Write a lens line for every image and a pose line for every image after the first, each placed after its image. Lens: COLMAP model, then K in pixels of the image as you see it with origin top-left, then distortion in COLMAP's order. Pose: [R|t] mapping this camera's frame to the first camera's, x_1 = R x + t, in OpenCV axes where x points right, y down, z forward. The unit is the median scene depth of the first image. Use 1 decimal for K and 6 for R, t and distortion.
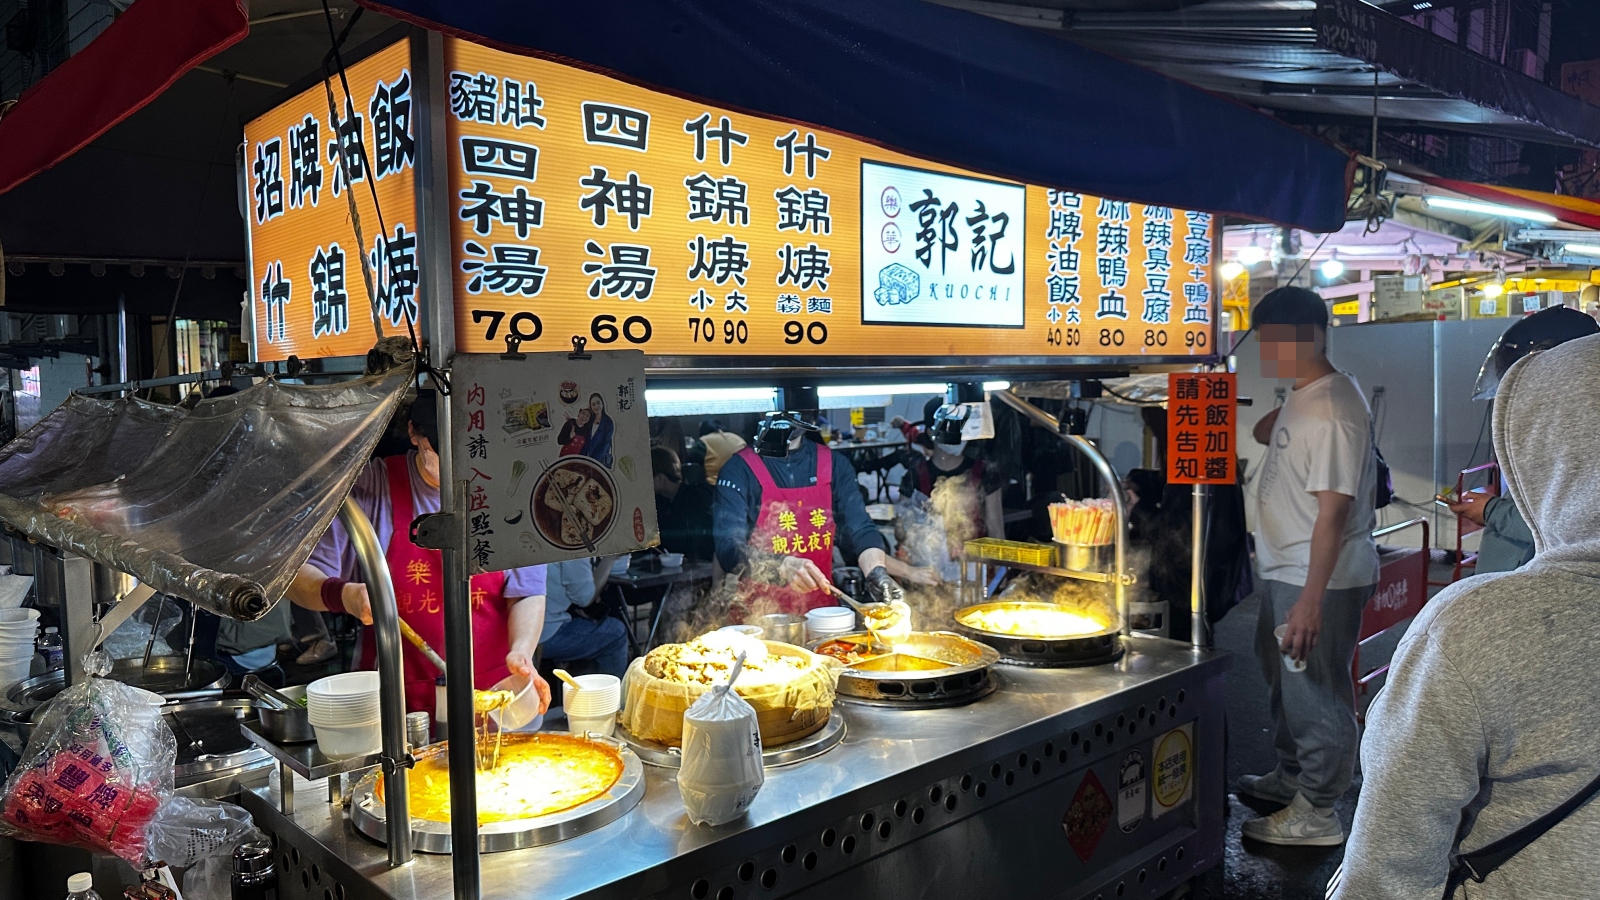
lens RADIAL K [[1137.7, 0, 795.1], [0, 1137.7, 466.8], [0, 0, 1]] dist [0.167755, -0.292178]
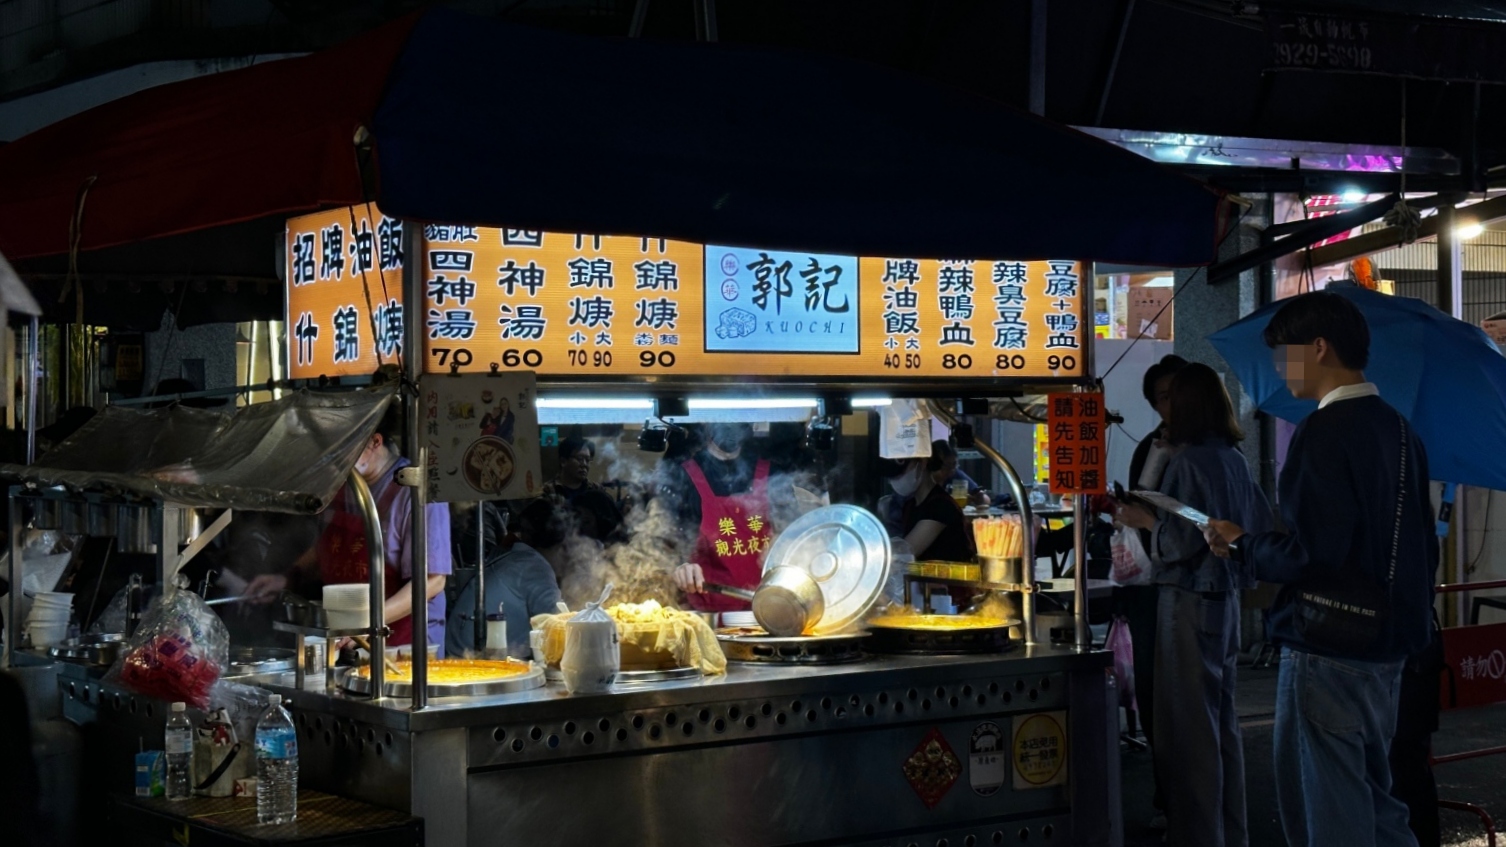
lens RADIAL K [[2225.9, 0, 753.0], [0, 2225.9, 423.5], [0, 0, 1]] dist [0.105802, -0.022391]
pose [[0.991602, 0.007383, -0.129117, 0.513874], [-0.016925, 0.997191, -0.072963, 0.173087], [0.128215, 0.074536, 0.988942, -1.825667]]
